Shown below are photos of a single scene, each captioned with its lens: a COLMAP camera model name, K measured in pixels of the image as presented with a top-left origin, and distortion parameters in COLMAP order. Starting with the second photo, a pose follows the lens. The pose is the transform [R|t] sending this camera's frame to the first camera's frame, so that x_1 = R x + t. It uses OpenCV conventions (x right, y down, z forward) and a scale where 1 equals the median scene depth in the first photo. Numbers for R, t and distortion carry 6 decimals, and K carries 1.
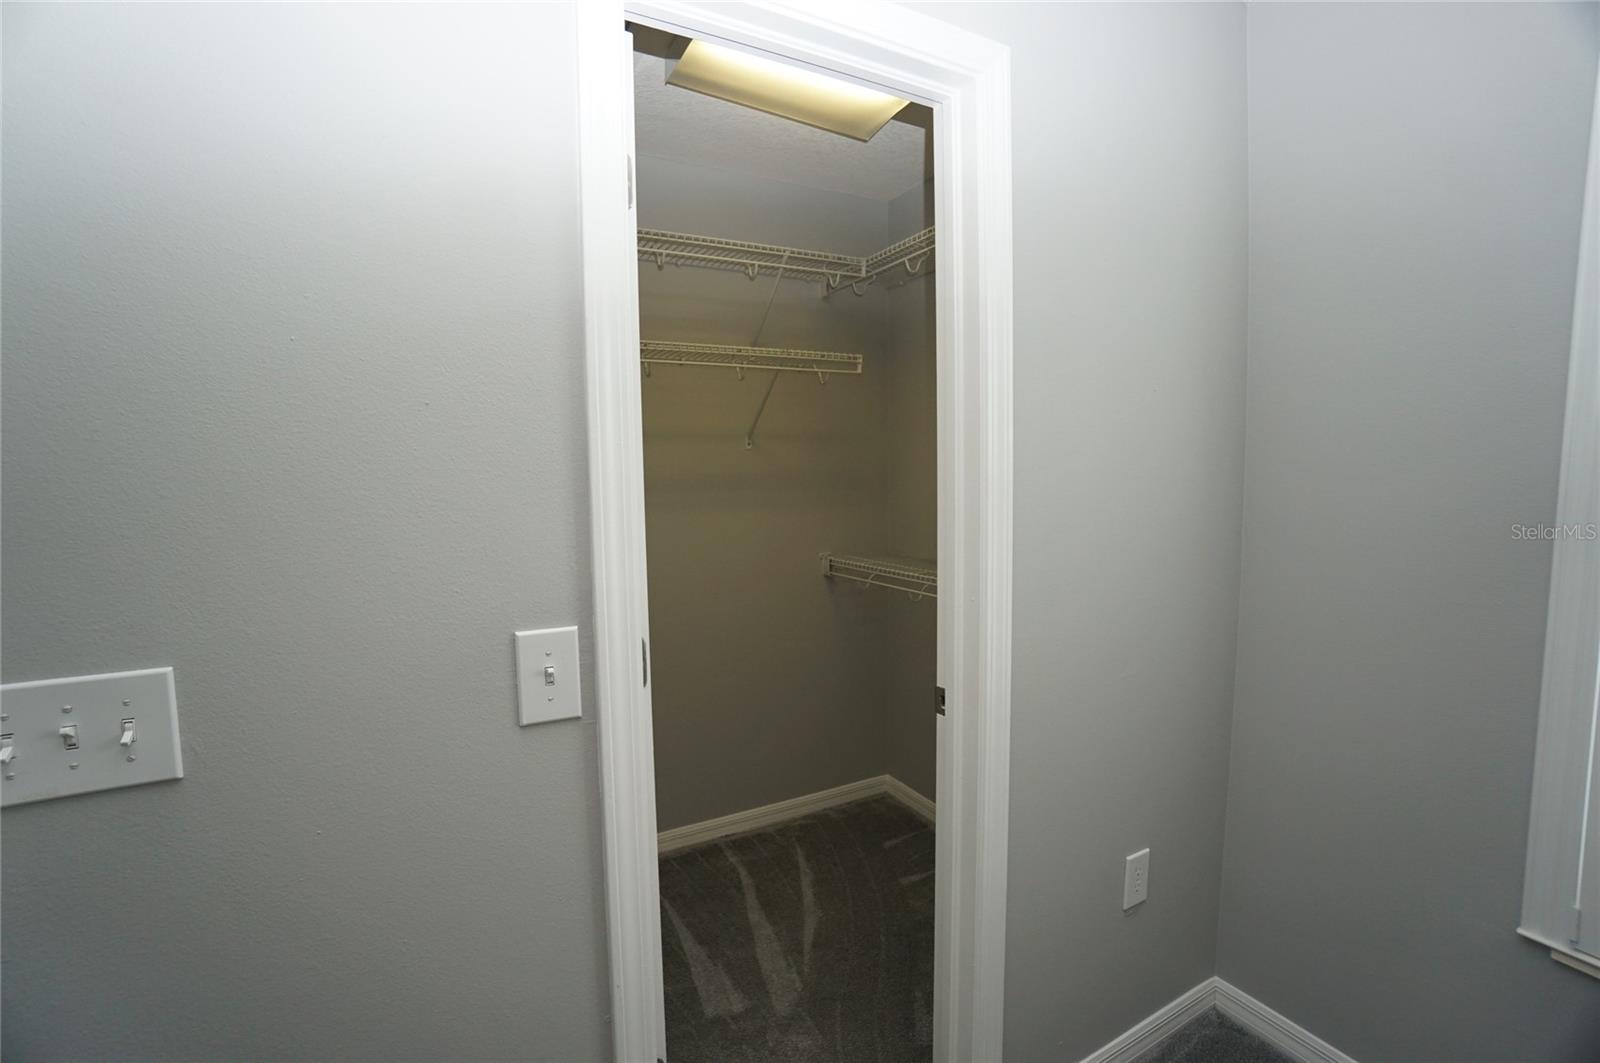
lens RADIAL K [[704.3, 0, 795.4], [0, 704.3, 528.7], [0, 0, 1]] dist [-0.064390, 0.022819]
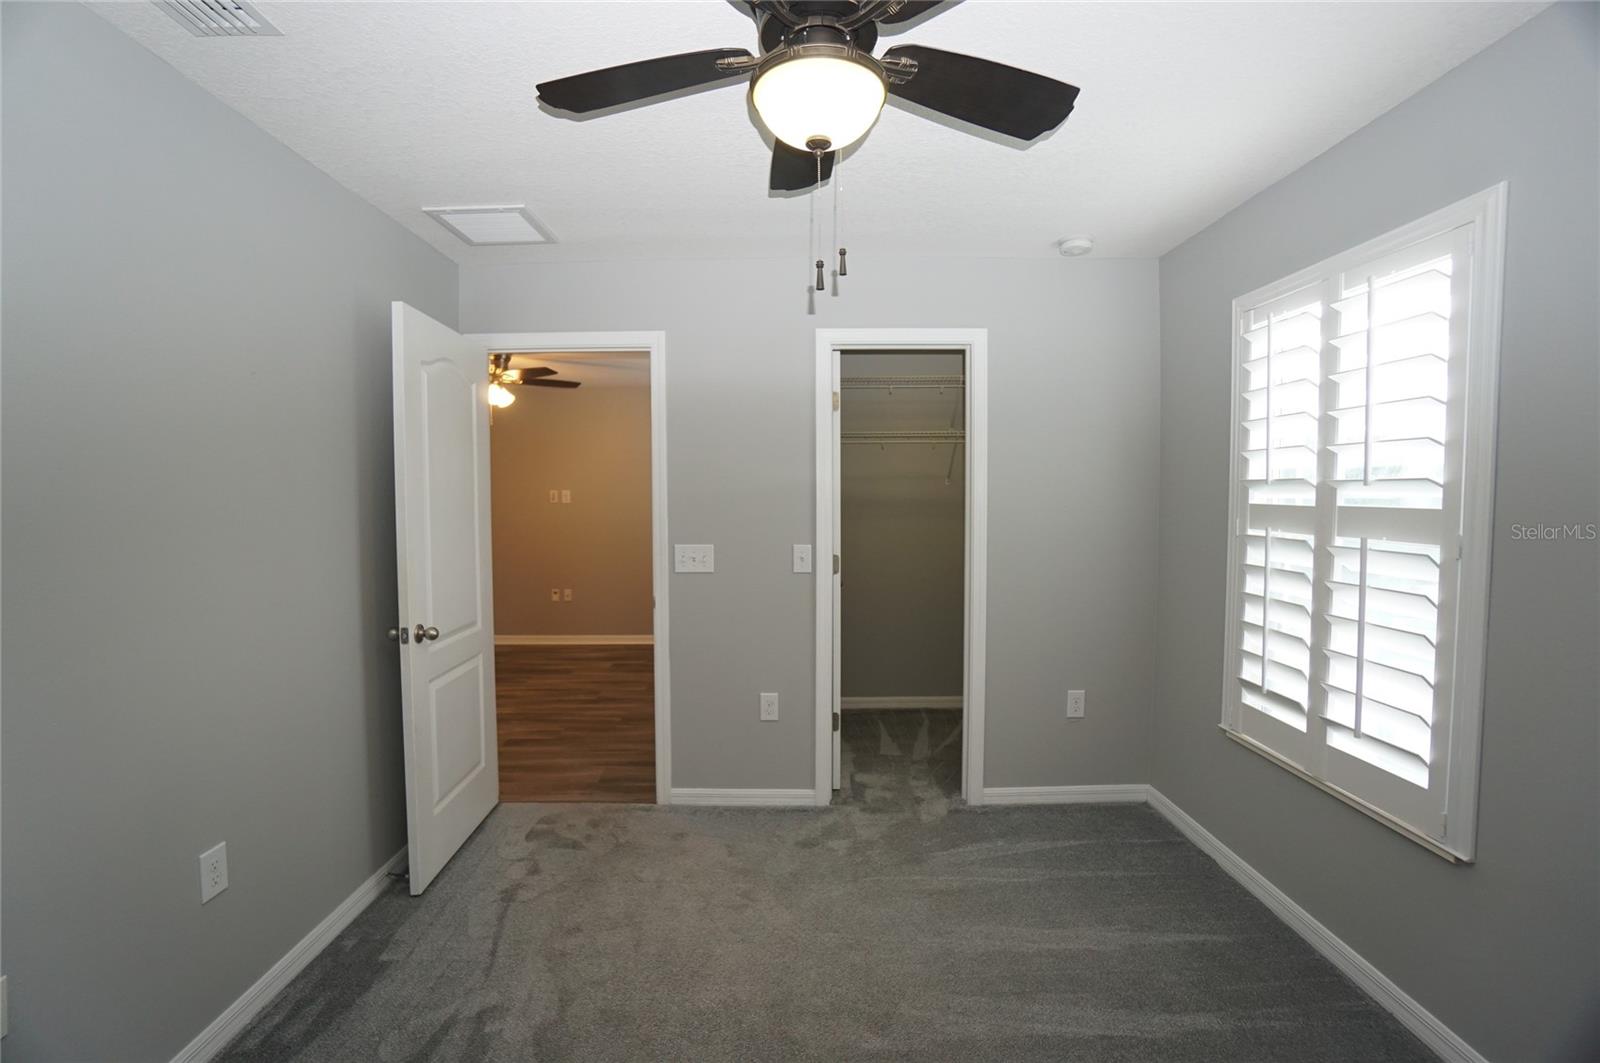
lens RADIAL K [[704.3, 0, 795.4], [0, 704.3, 528.7], [0, 0, 1]] dist [-0.064390, 0.022819]
pose [[0.891817, 0.039369, -0.450681, 0.896215], [-0.054891, 0.998263, -0.021415, 0.117617], [0.449055, 0.043836, 0.892428, -1.599103]]
